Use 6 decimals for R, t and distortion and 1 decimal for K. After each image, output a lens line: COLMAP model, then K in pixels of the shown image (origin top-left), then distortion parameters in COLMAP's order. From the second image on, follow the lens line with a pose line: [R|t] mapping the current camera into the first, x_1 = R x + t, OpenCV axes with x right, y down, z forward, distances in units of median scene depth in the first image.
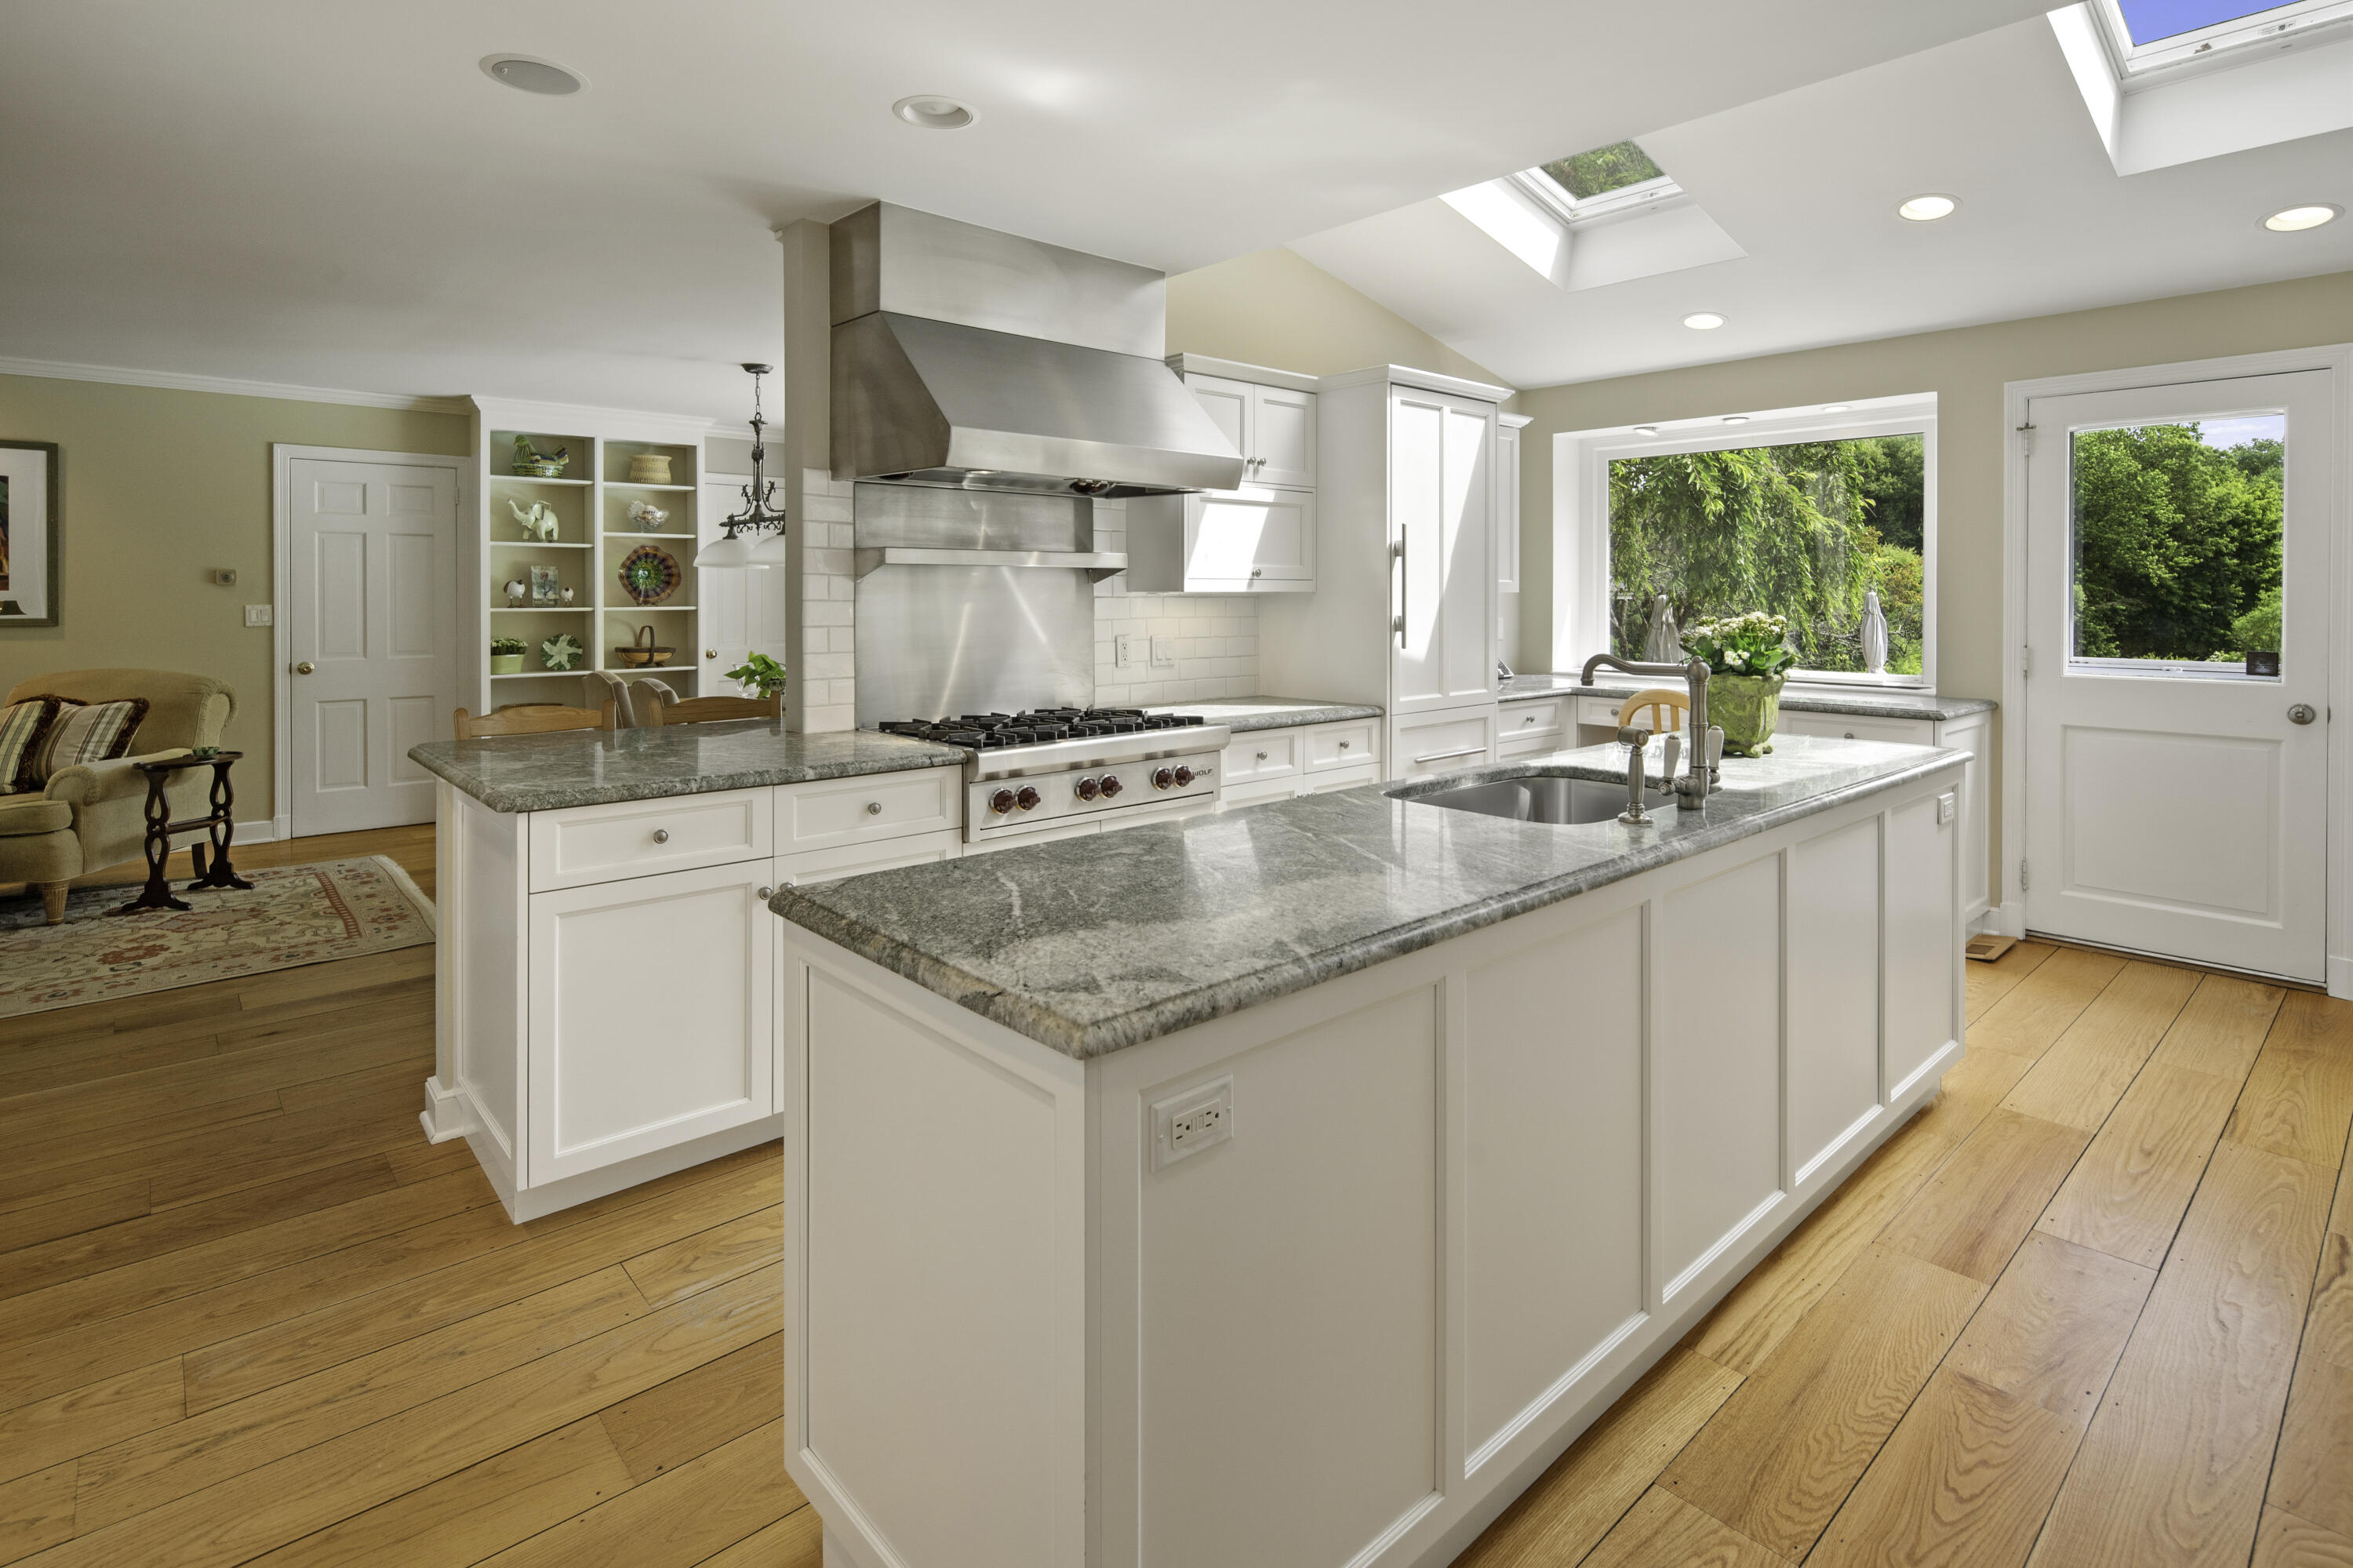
lens RADIAL K [[1164.1, 0, 1187.6], [0, 1164.1, 603.8], [0, 0, 1]] dist [0.005407, -0.003366]
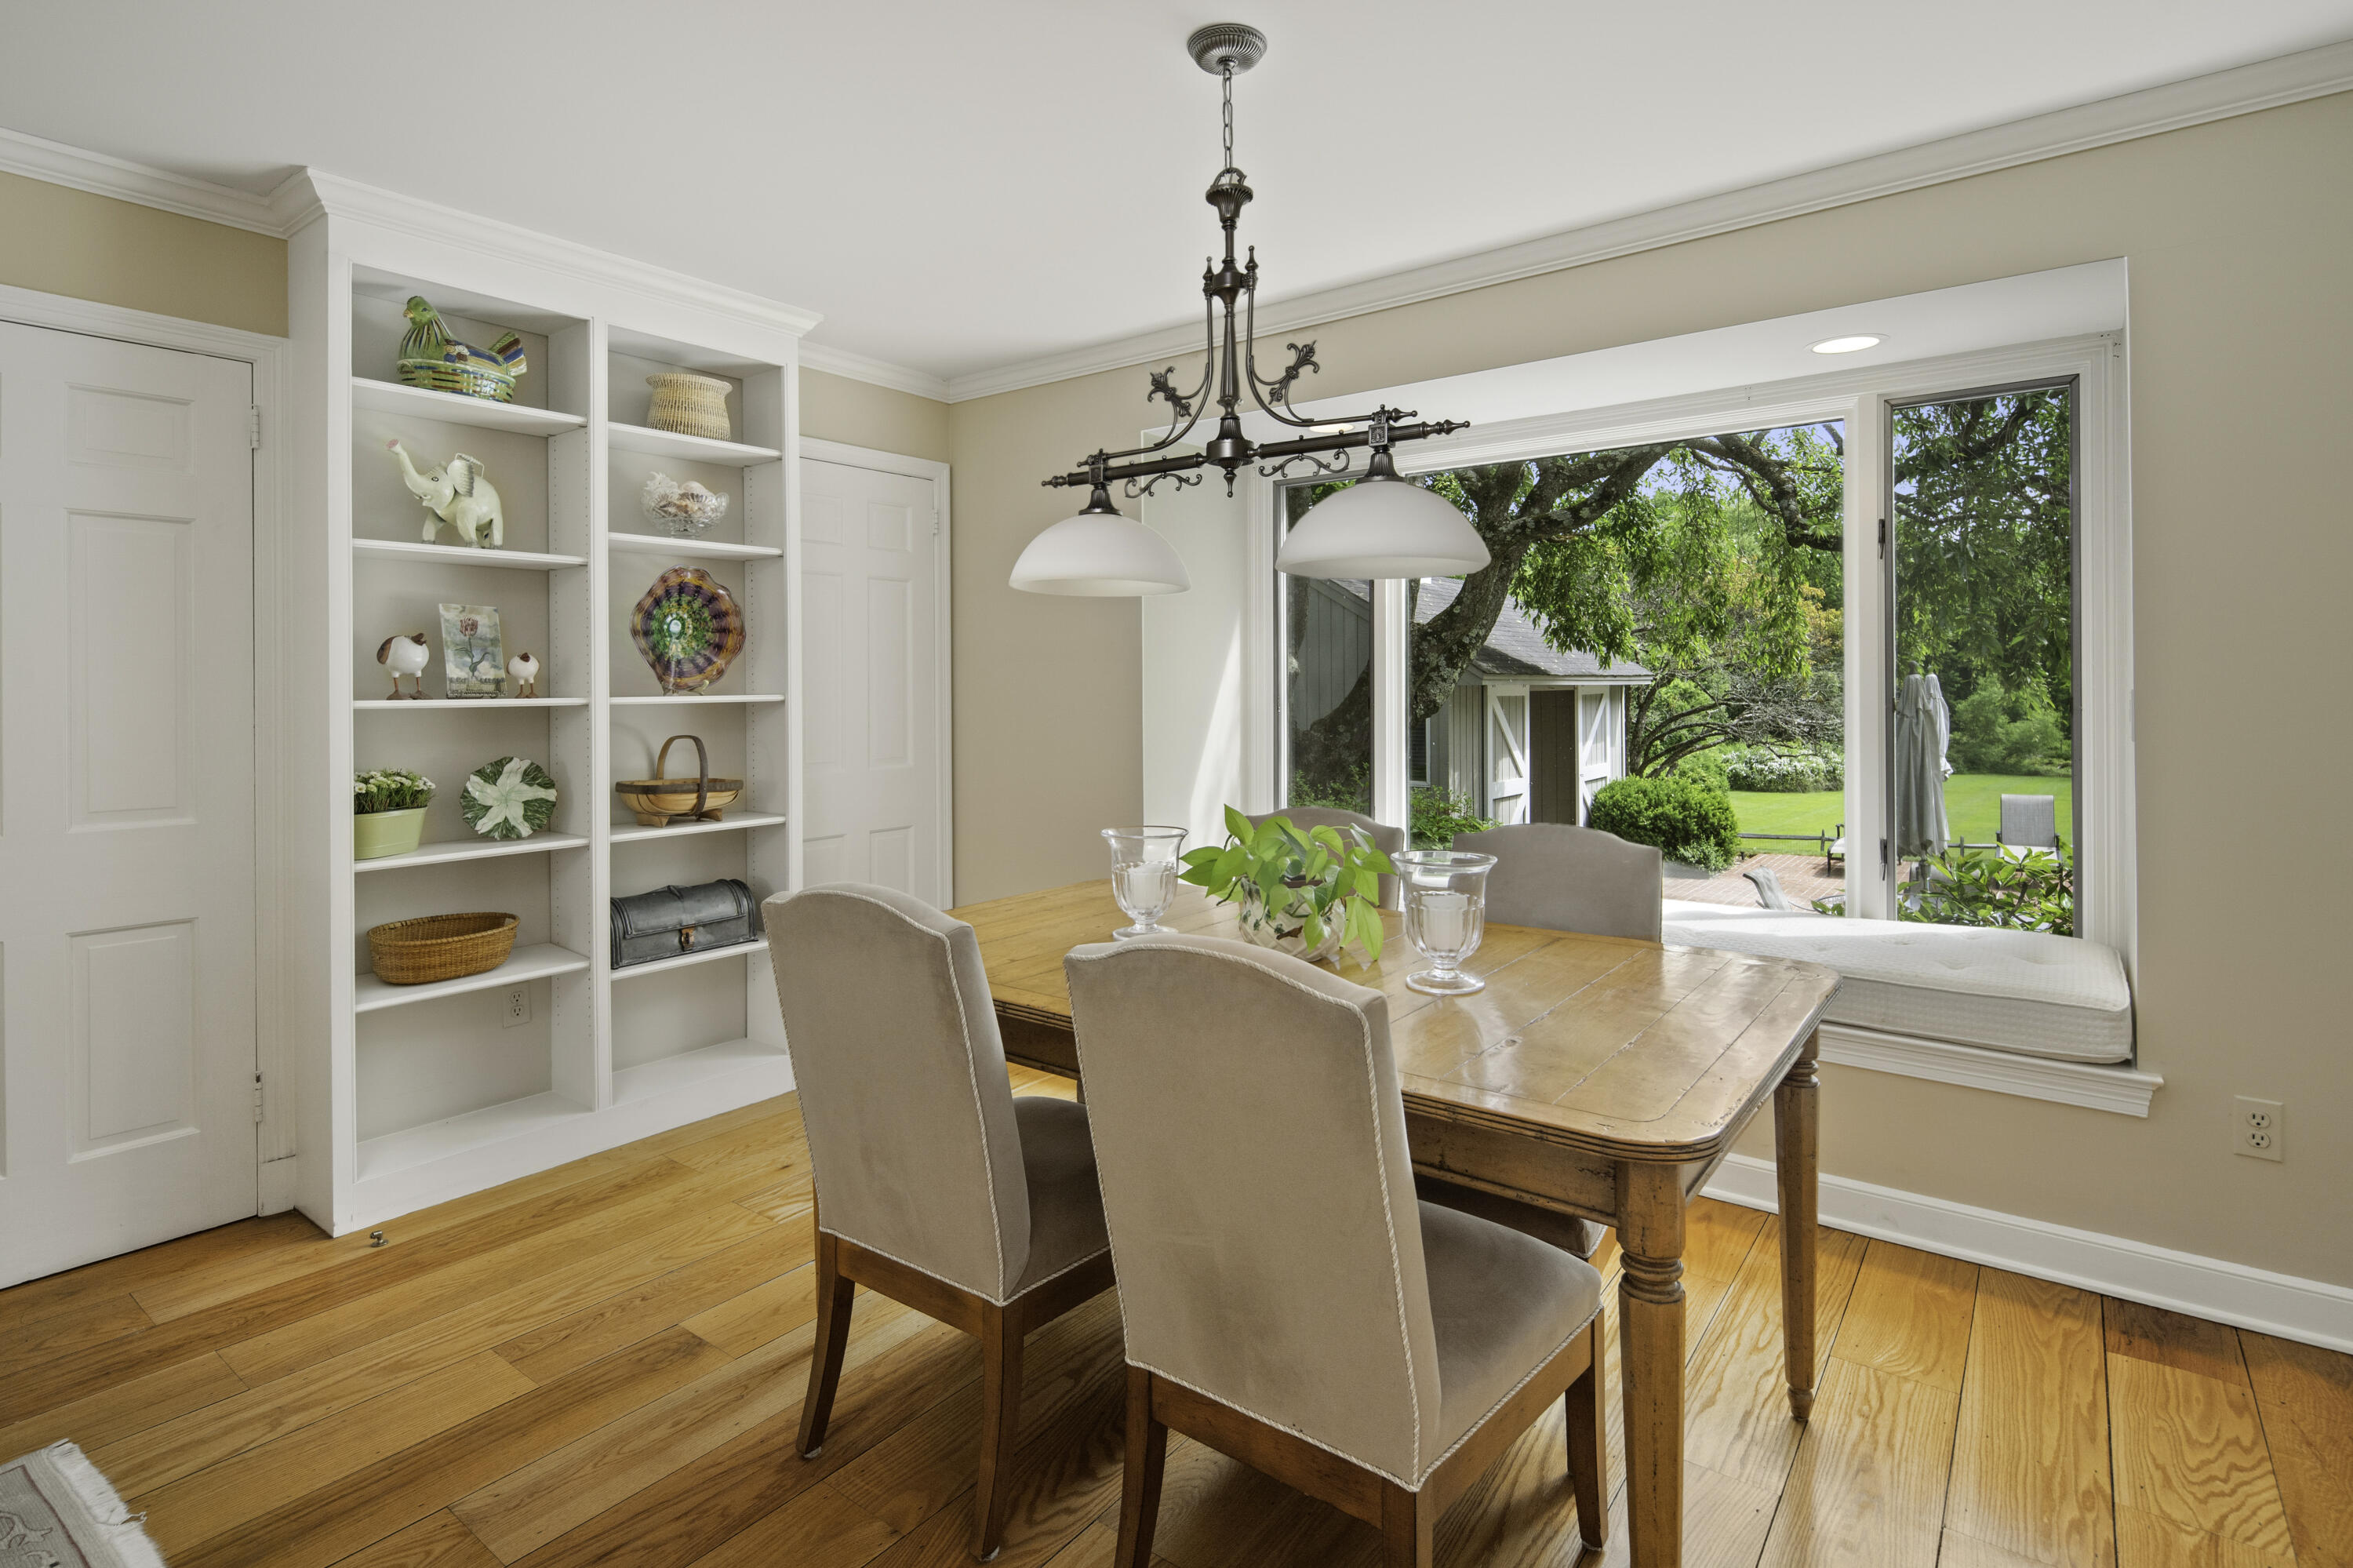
lens RADIAL K [[1164.1, 0, 1173.8], [0, 1164.1, 684.5], [0, 0, 1]] dist [0.005407, -0.003366]
pose [[0.981771, -0.007676, 0.189910, -0.372811], [0.009994, 0.999887, -0.011254, 0.005617], [-0.189803, 0.012947, 0.981737, 0.515887]]
